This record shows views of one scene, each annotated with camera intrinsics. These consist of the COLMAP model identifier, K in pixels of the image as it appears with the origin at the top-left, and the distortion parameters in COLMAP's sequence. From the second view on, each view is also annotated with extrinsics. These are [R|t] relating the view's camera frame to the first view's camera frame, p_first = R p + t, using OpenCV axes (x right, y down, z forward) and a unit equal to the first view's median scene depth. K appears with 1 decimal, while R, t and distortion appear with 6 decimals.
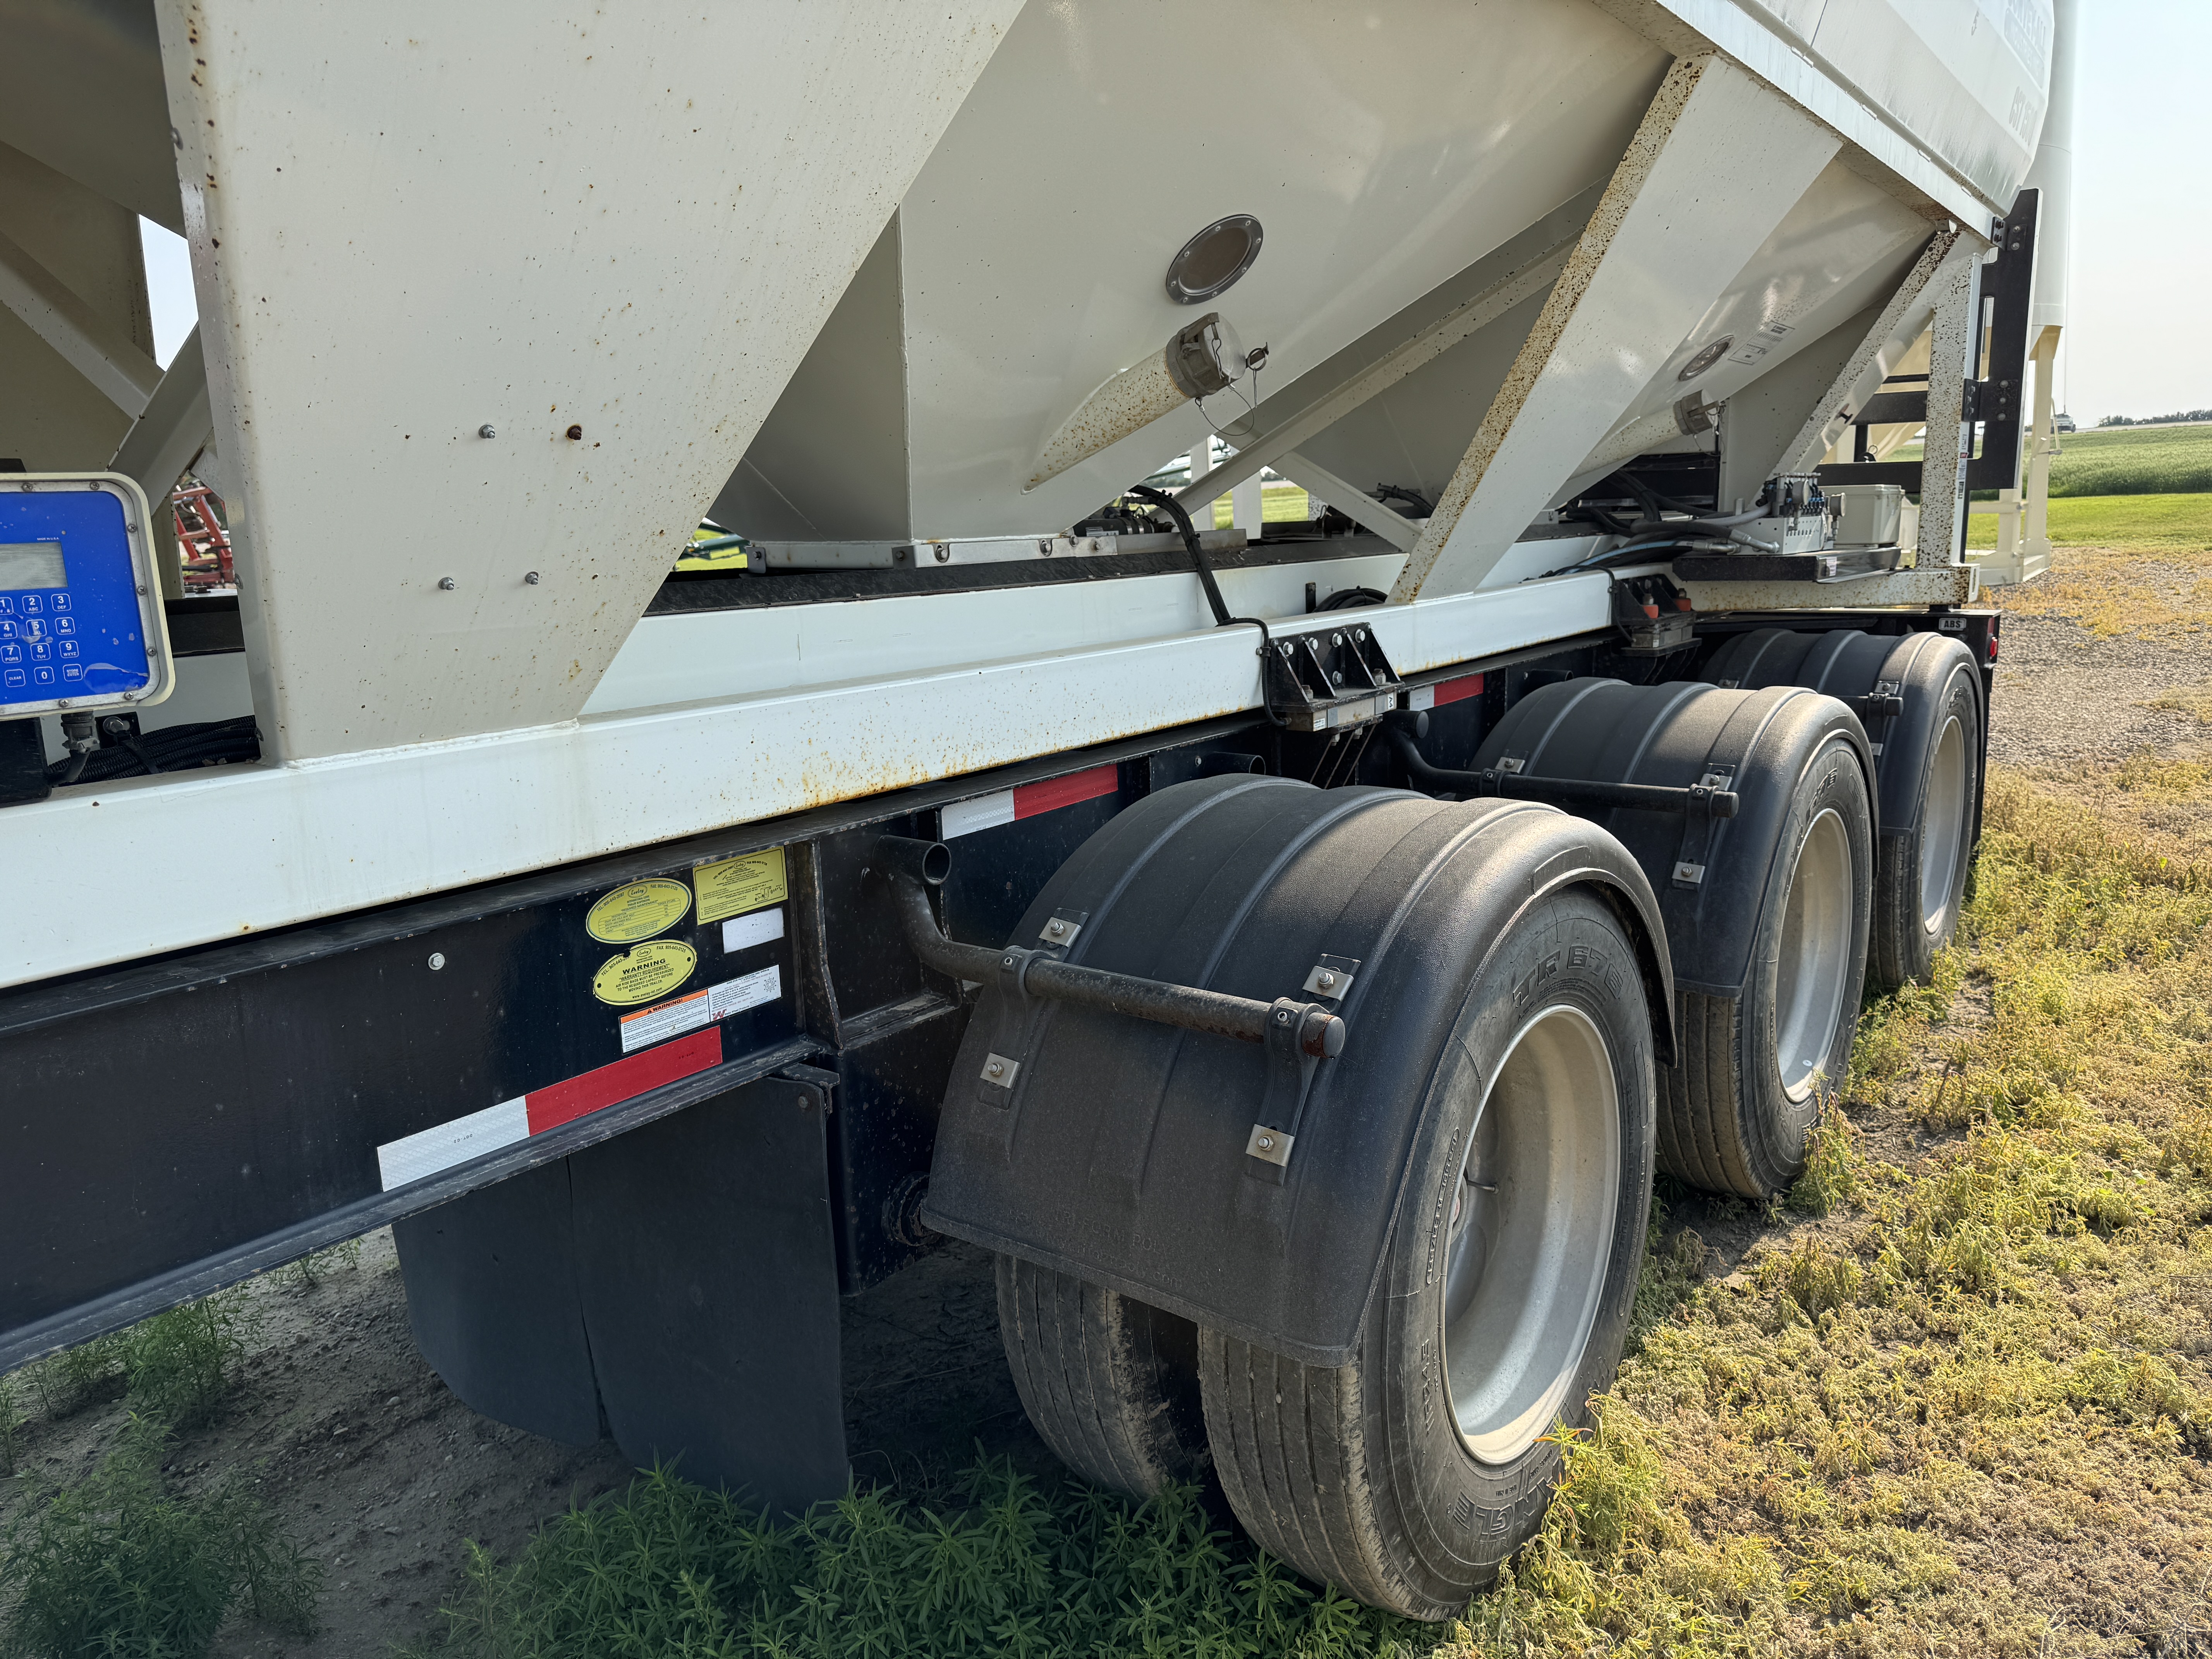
lens RADIAL K [[1560.9, 0, 1109.8], [0, 1560.9, 823.7], [0, 0, 1]] dist [0.042426, -0.042559]
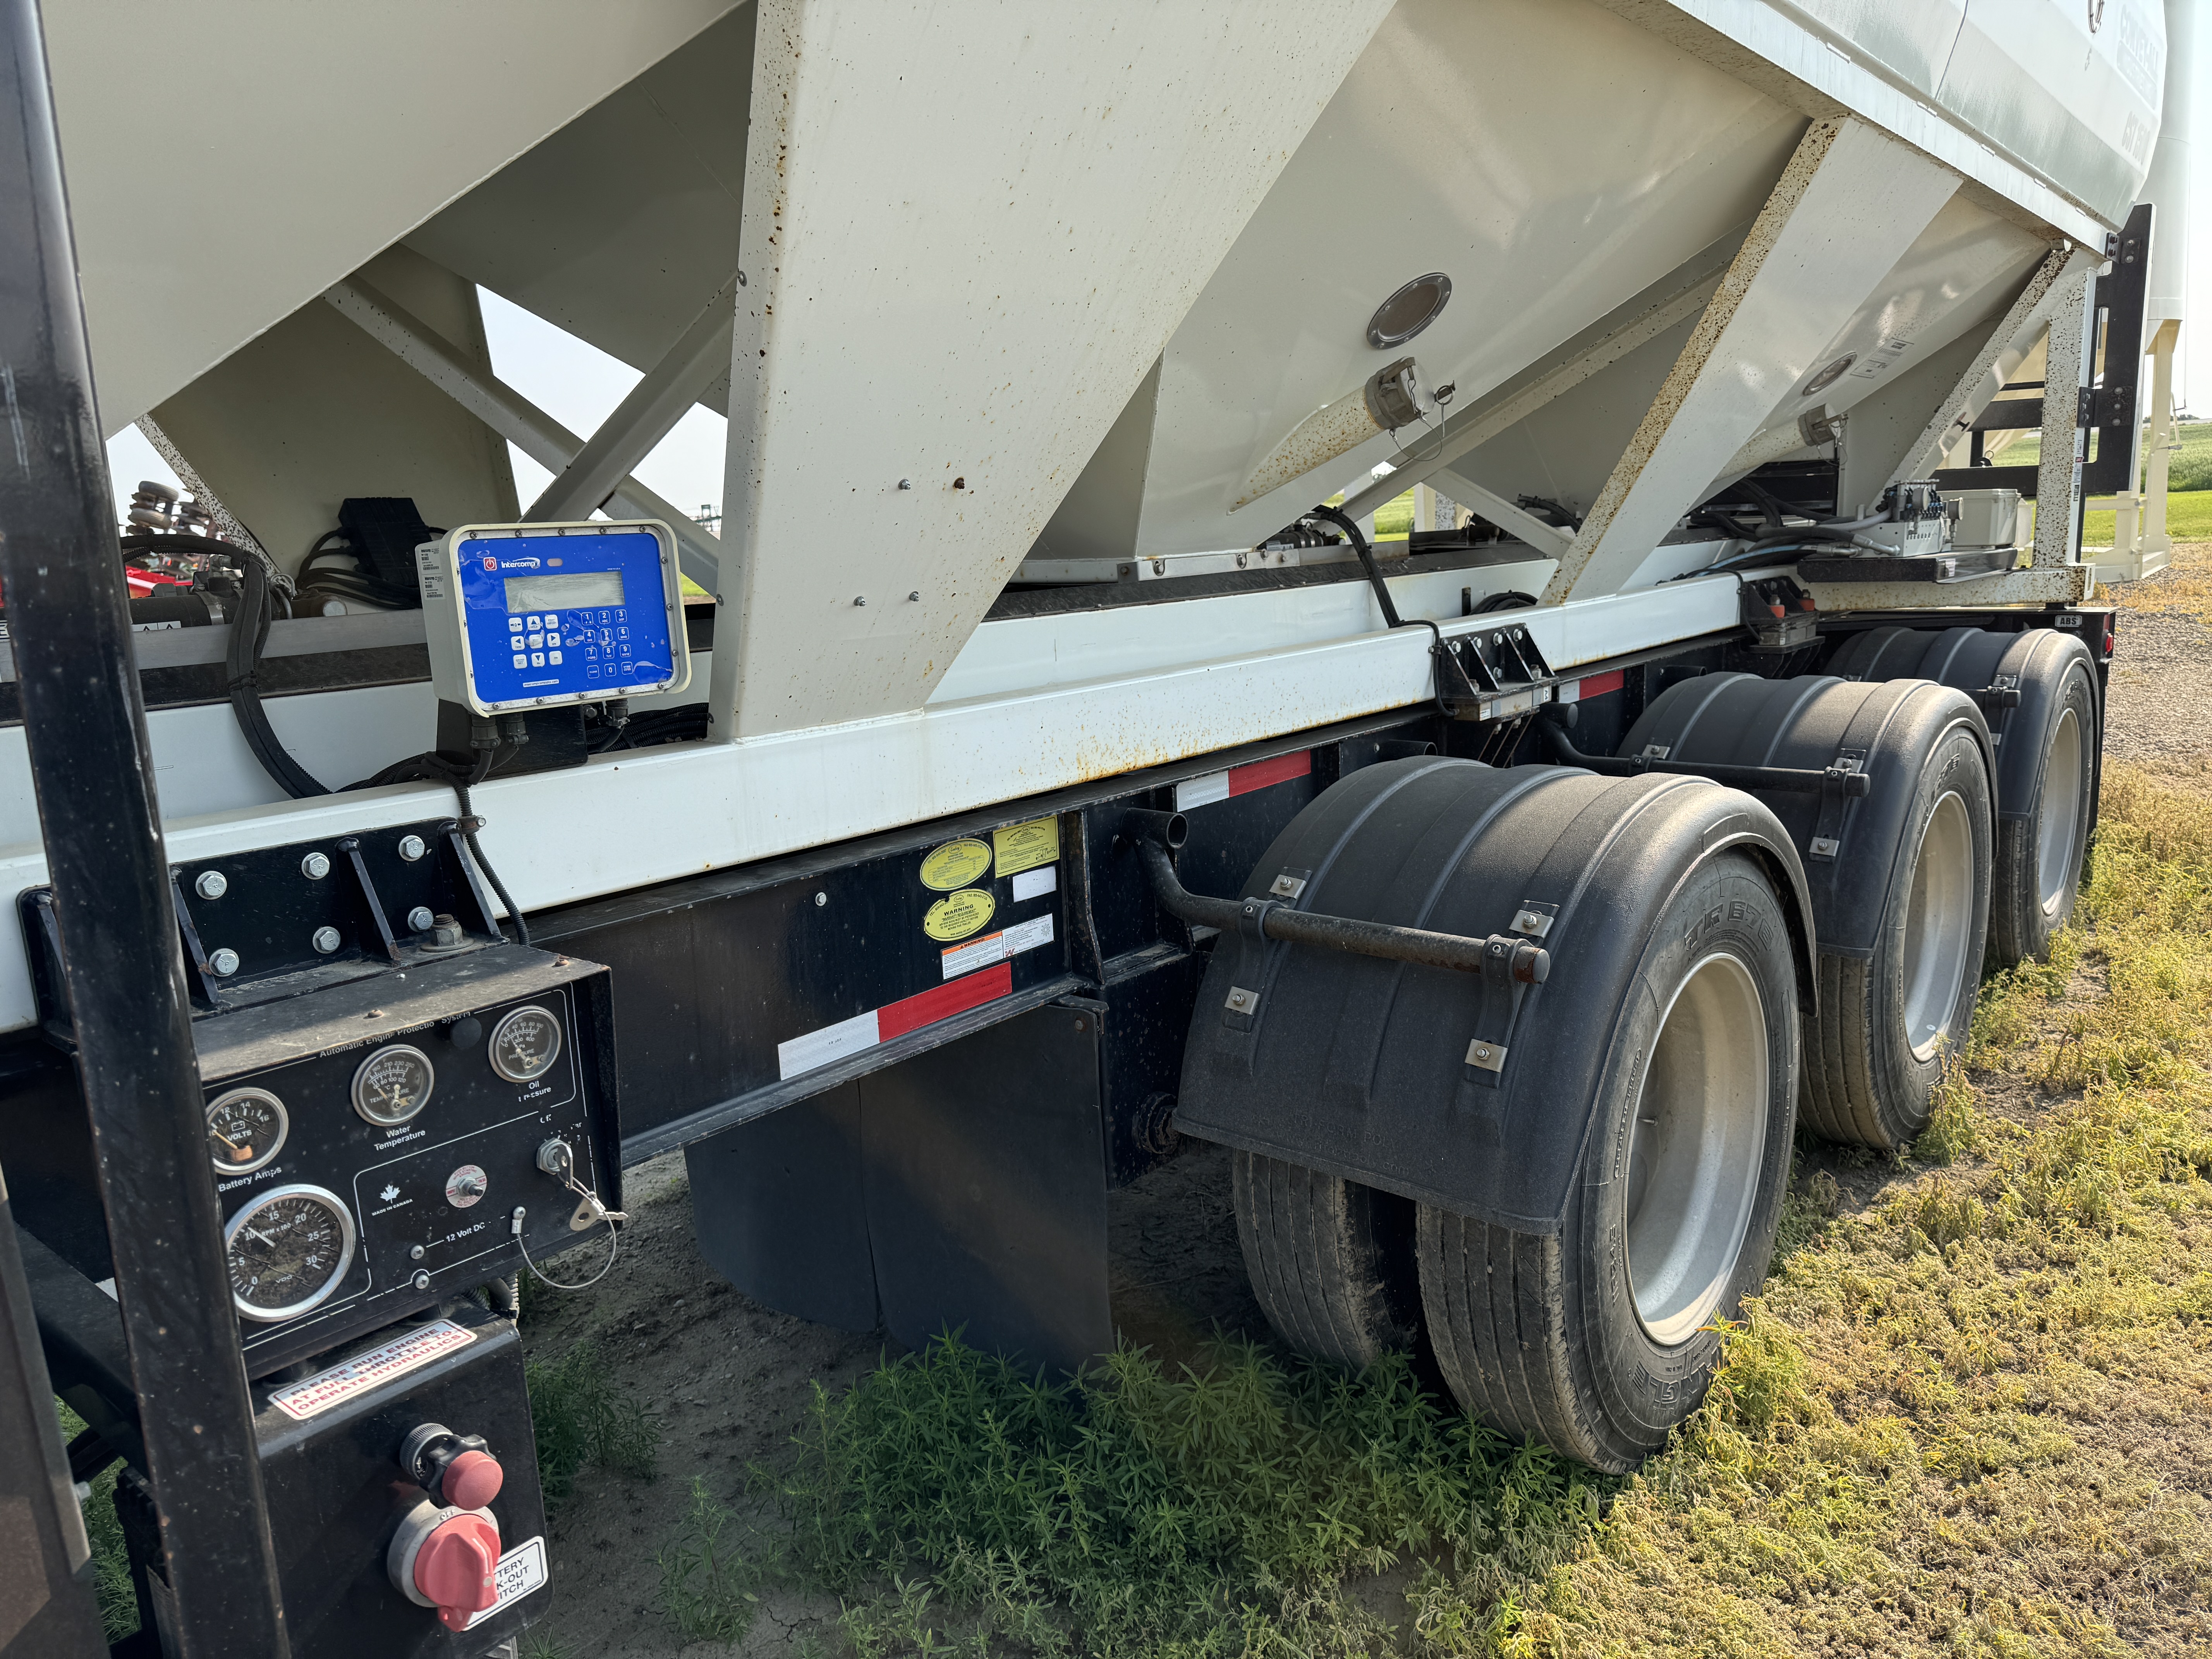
lens RADIAL K [[1560.9, 0, 1106.1], [0, 1560.9, 828.3], [0, 0, 1]] dist [0.042426, -0.042559]
pose [[0.998397, -0.001765, -0.056571, -0.168779], [0.001695, 0.999998, -0.001274, 0.042961], [0.056573, 0.001177, 0.998398, -0.311121]]
